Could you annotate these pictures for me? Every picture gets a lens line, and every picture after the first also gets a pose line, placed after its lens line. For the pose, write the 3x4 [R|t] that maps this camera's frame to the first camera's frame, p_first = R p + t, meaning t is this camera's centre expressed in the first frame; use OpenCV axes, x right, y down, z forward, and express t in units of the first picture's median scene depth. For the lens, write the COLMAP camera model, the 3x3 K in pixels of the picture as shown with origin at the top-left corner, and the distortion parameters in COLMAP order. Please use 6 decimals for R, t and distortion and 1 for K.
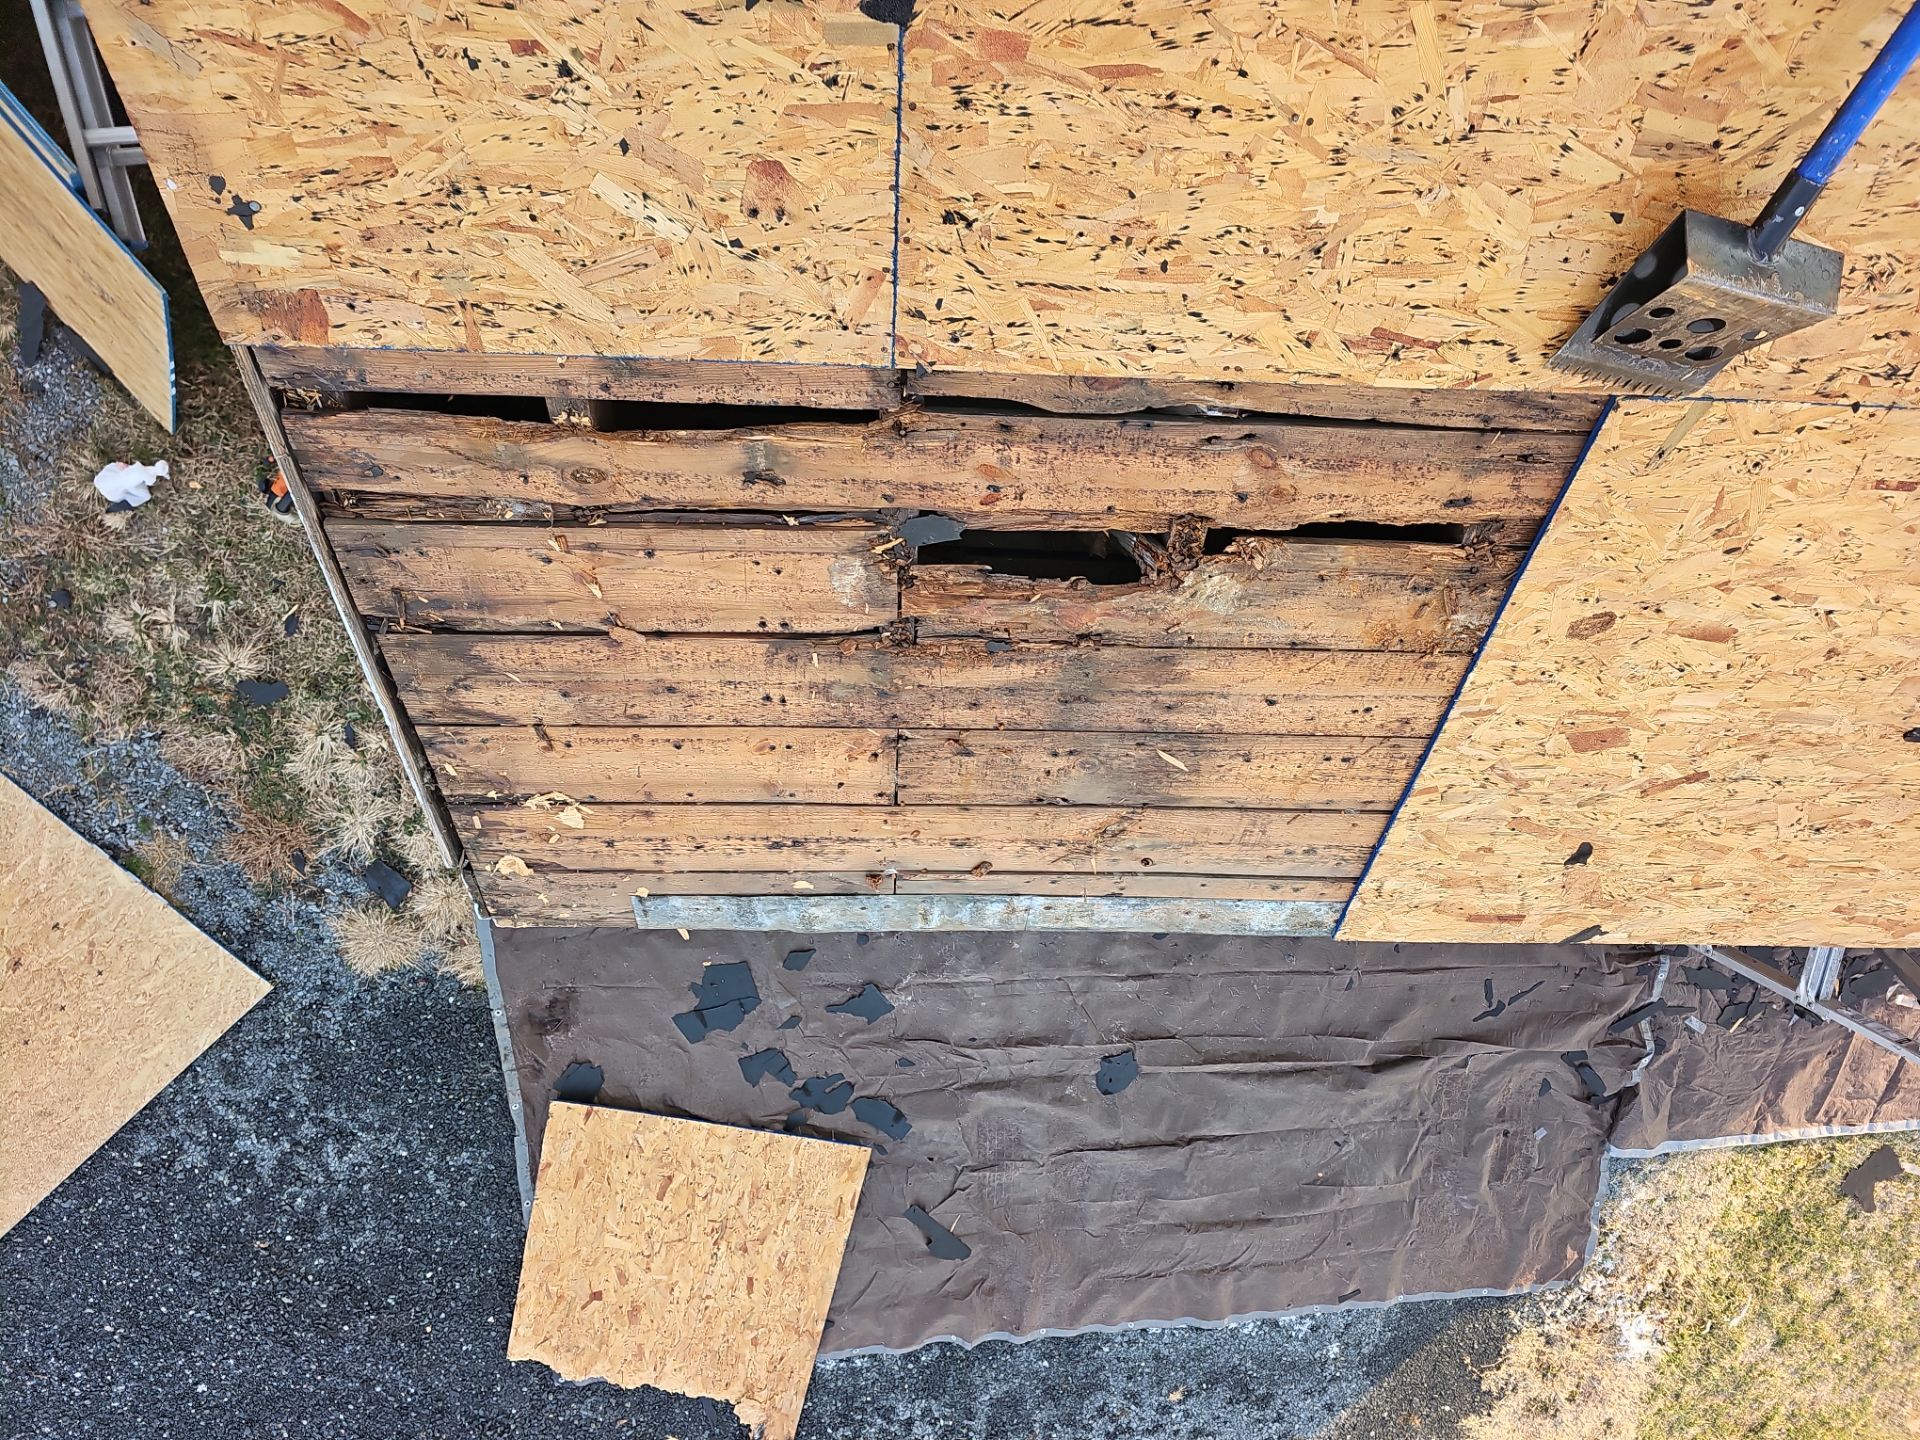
lens RADIAL K [[1370.5, 0, 960.0], [0, 1370.5, 720.0], [0, 0, 1]] dist [0.040703, -0.012530]
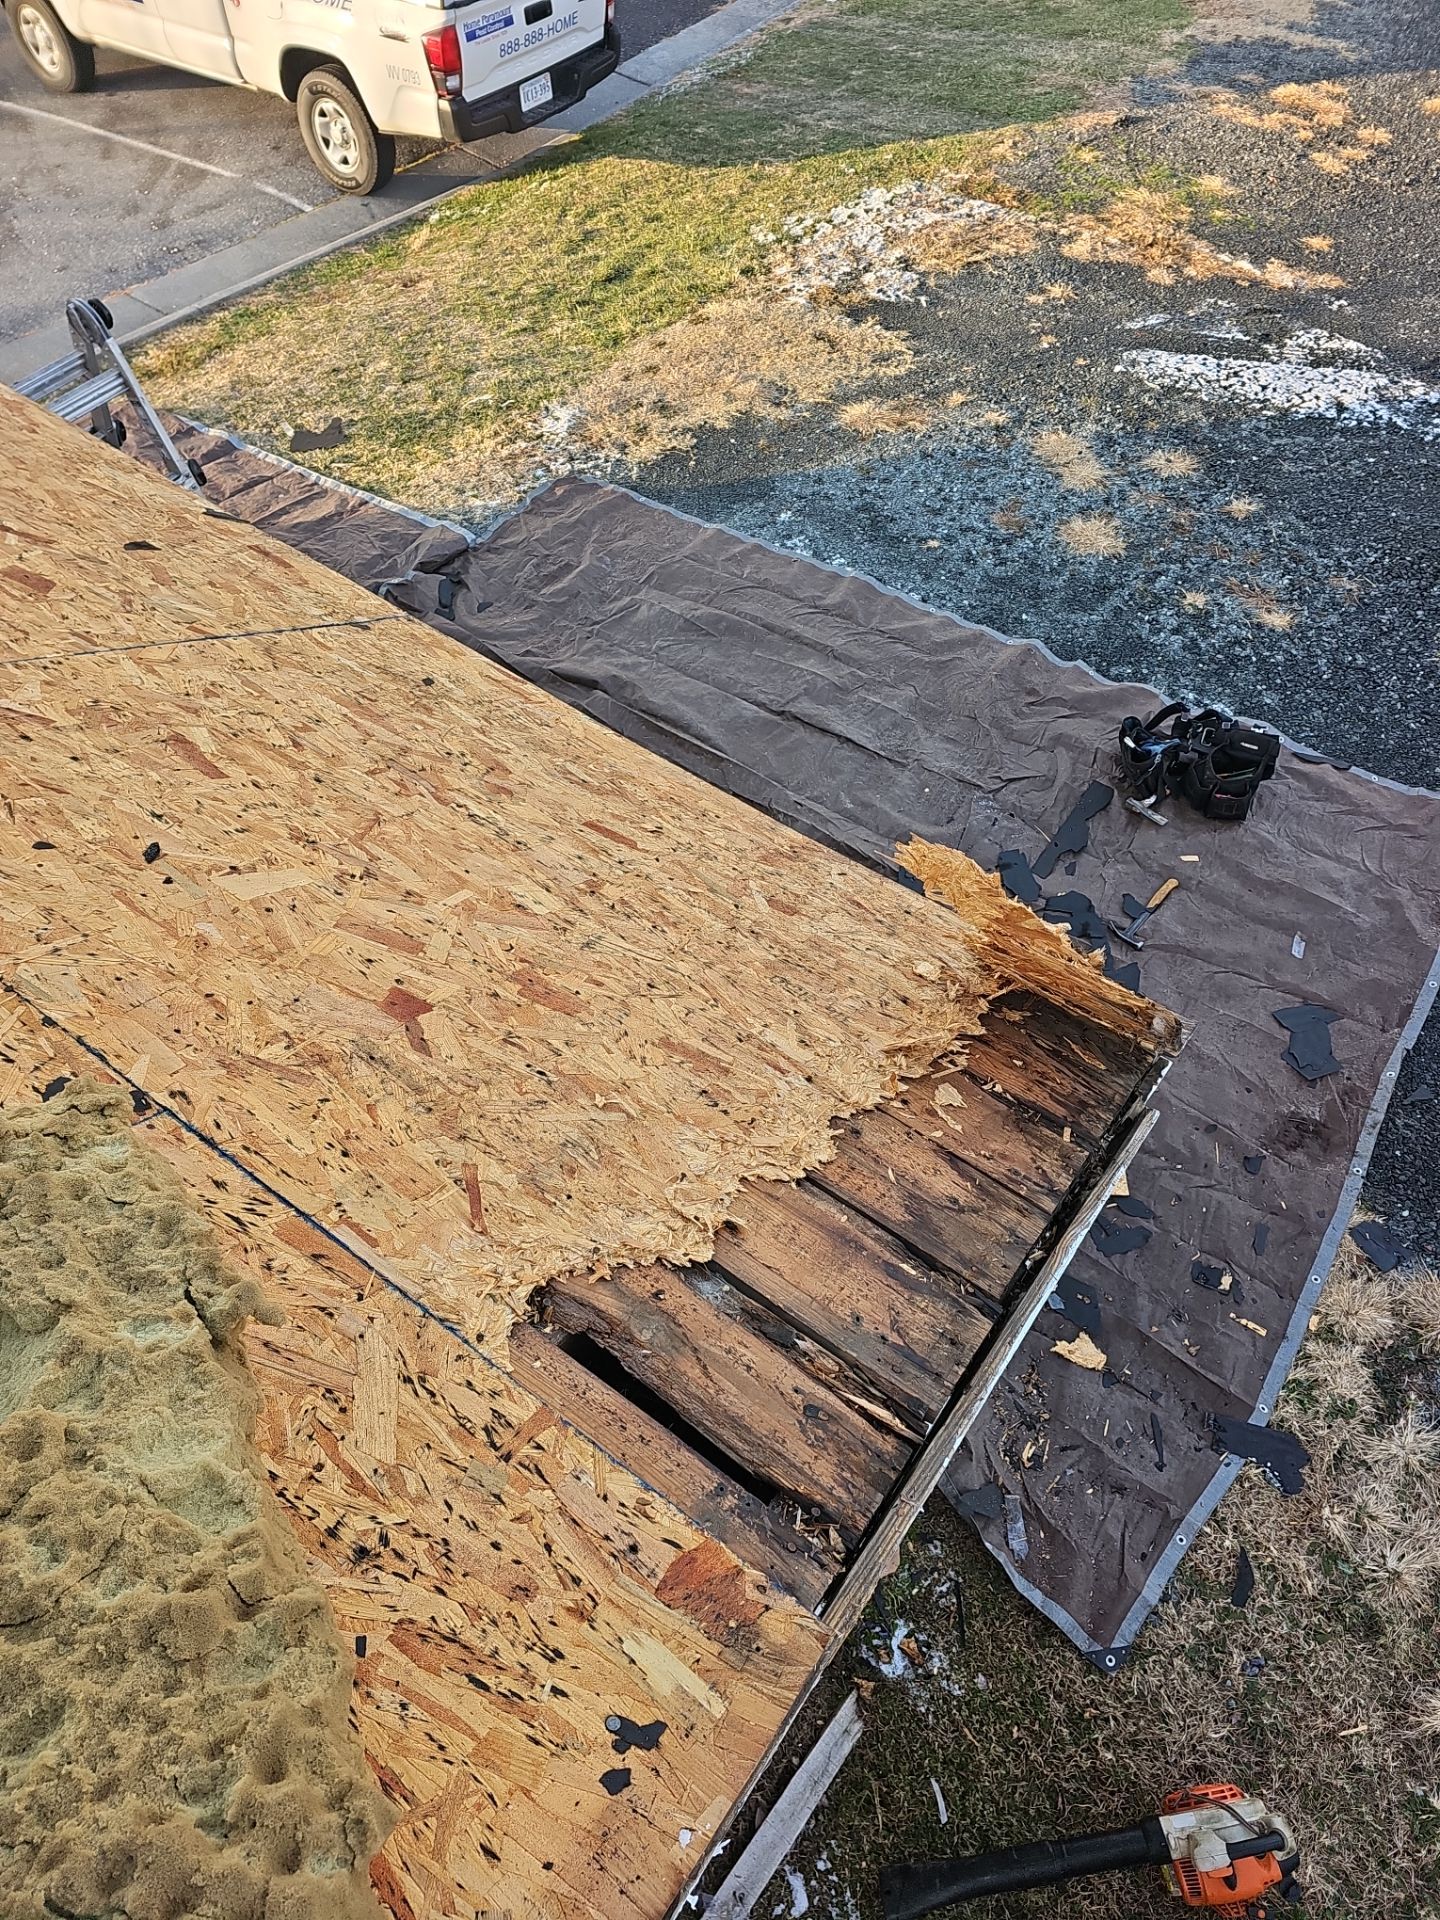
lens RADIAL K [[1347.8, 0, 720.0], [0, 1347.8, 960.0], [0, 0, 1]] dist [0.114233, -0.124301]
pose [[-0.823888, -0.499237, 0.268276, -0.151595], [0.551542, -0.815192, 0.176816, -0.047115], [0.130423, 0.293642, 0.946976, 0.084485]]
